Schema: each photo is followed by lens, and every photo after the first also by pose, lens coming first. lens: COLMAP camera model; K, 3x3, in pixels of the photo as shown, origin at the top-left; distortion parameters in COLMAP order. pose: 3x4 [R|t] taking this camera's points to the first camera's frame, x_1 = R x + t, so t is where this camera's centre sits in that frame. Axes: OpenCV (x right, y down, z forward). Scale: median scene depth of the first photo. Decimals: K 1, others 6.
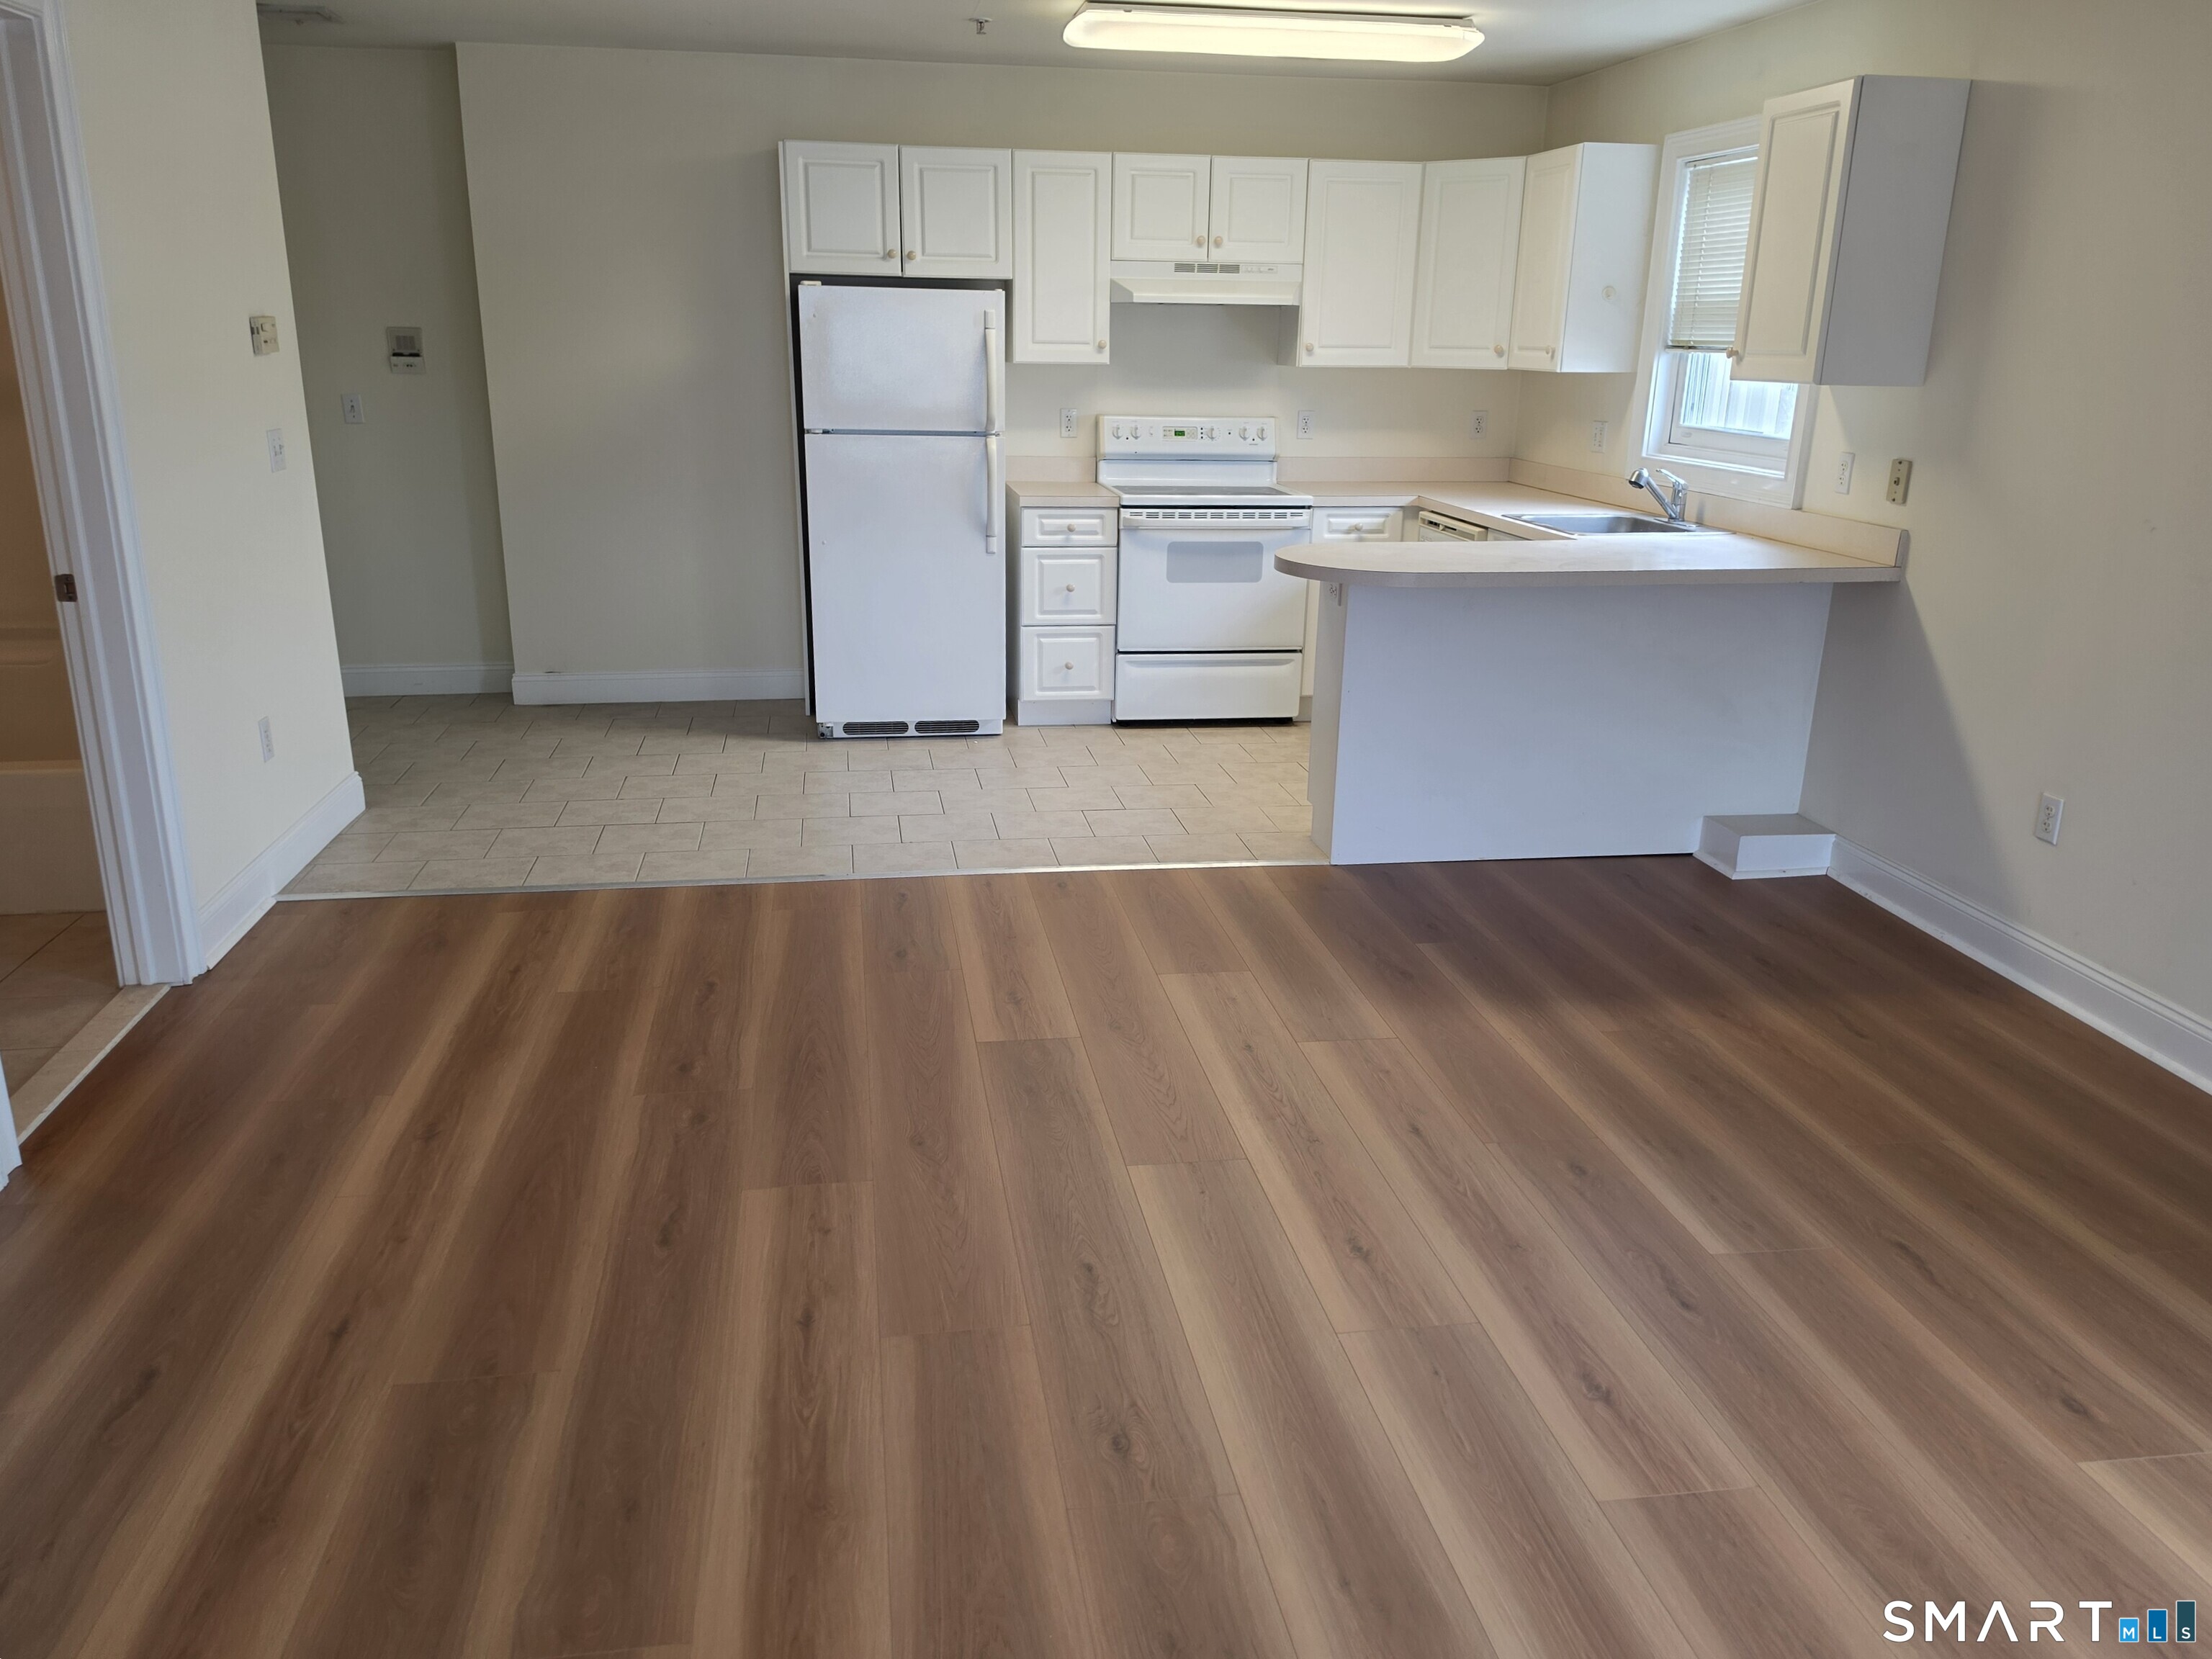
lens RADIAL K [[1654.4, 0, 1106.0], [0, 1654.4, 829.5], [0, 0, 1]] dist [0.145510, -0.225173]
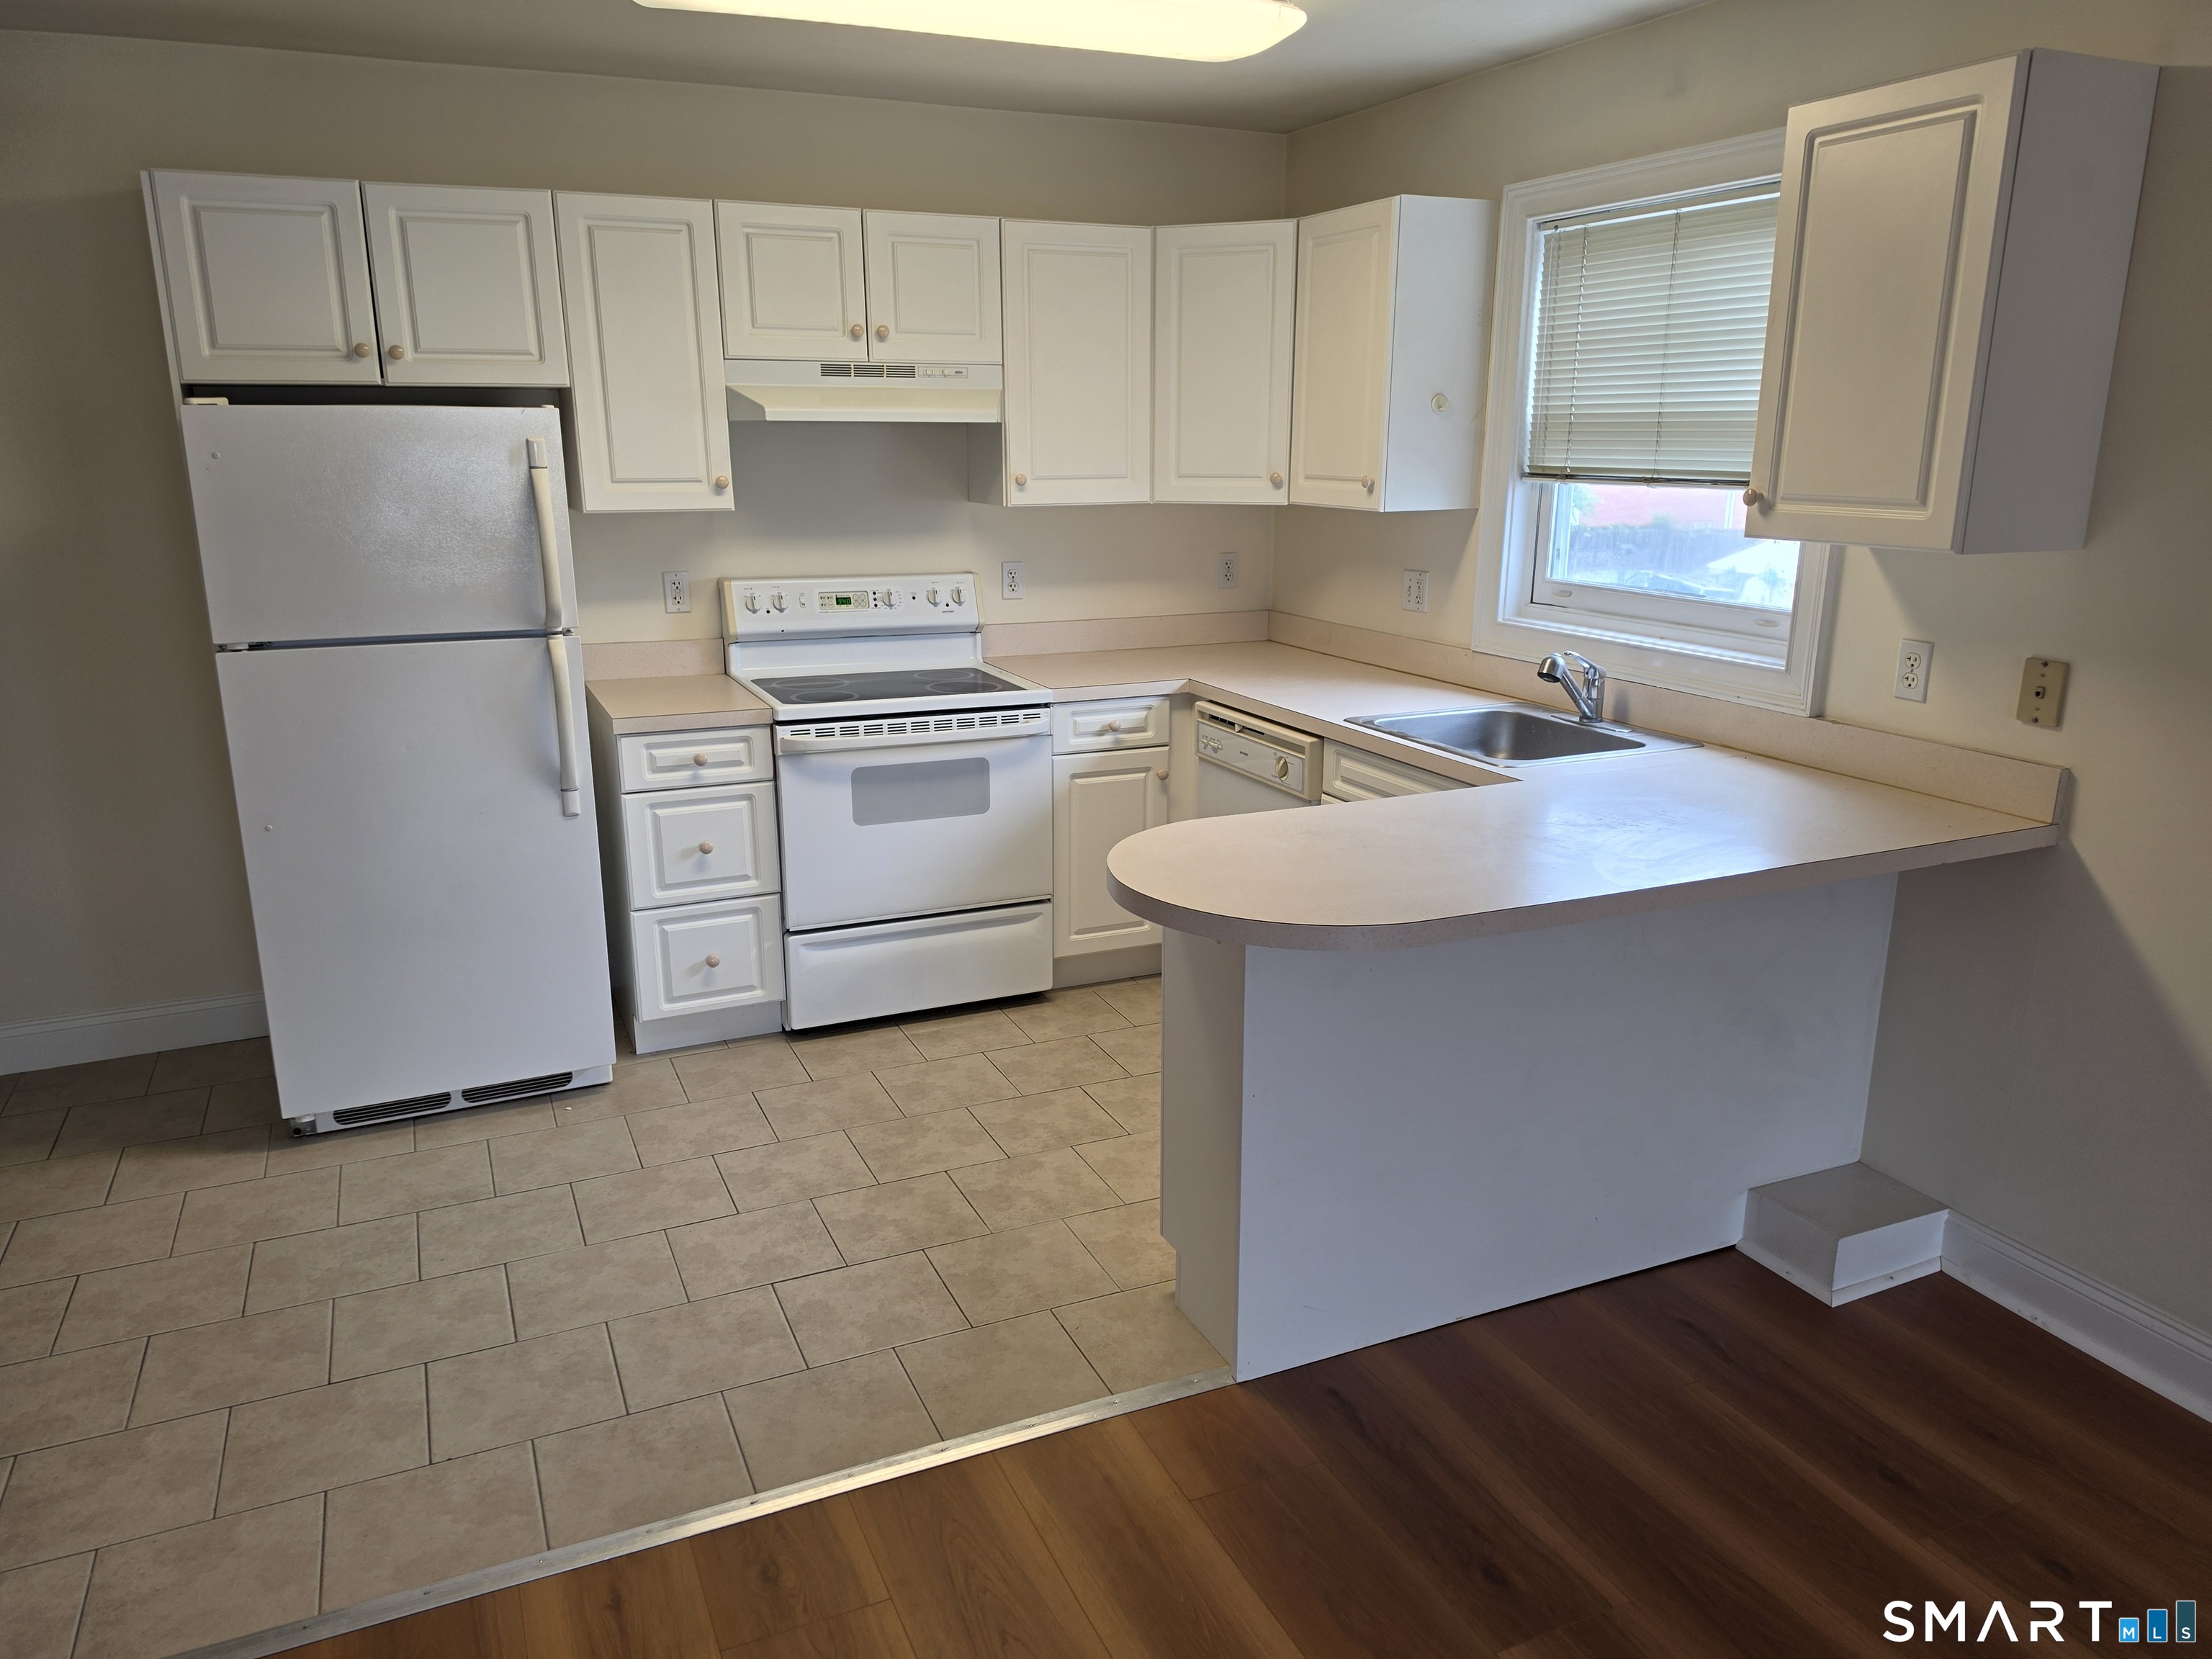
lens RADIAL K [[1539.6, 0, 1106.0], [0, 1539.6, 829.5], [0, 0, 1]] dist [0.120671, -0.162098]
pose [[0.965371, -0.083200, 0.247259, -0.019936], [0.091799, 0.995502, -0.023436, -0.125336], [-0.244197, 0.045322, 0.968666, 0.371493]]
